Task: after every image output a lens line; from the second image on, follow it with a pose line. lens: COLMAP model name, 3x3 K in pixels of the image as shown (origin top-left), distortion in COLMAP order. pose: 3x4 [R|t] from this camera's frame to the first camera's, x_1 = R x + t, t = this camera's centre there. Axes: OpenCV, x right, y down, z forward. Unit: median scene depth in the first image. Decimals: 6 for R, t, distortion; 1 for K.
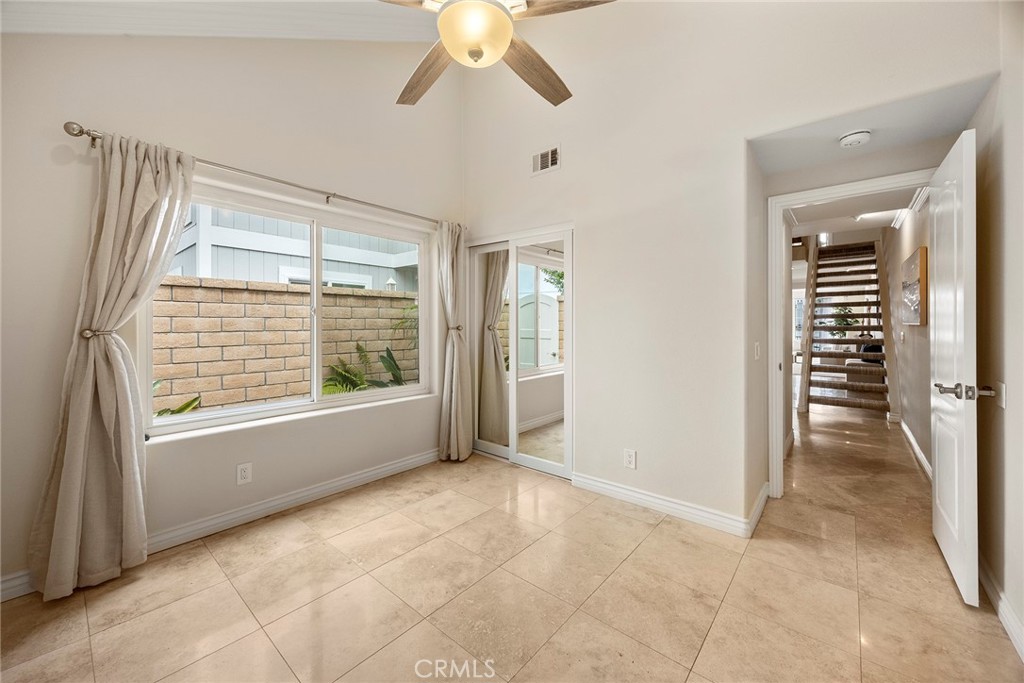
lens RADIAL K [[393.1, 0, 515.8], [0, 393.1, 323.5], [0, 0, 1]] dist [0.001136, -0.001048]
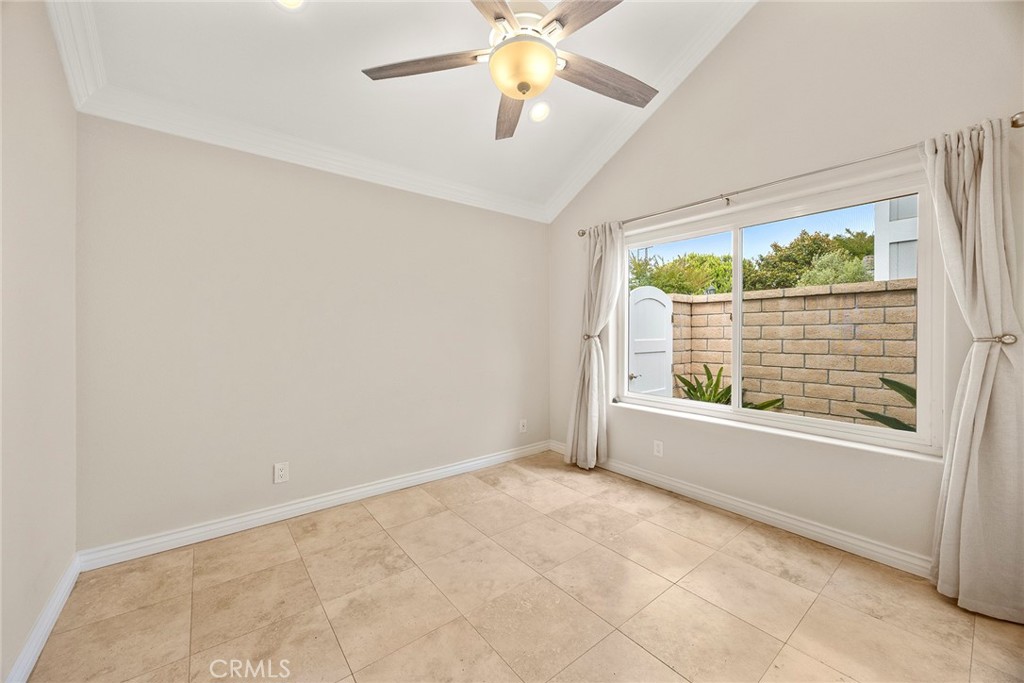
lens RADIAL K [[393.1, 0, 513.1], [0, 393.1, 337.3], [0, 0, 1]] dist [0.001136, -0.001048]
pose [[-0.198971, 0.012323, -0.979928, 0.520155], [0.004446, 0.999922, 0.011672, 0.000933], [0.979995, -0.002034, -0.199010, 0.623710]]
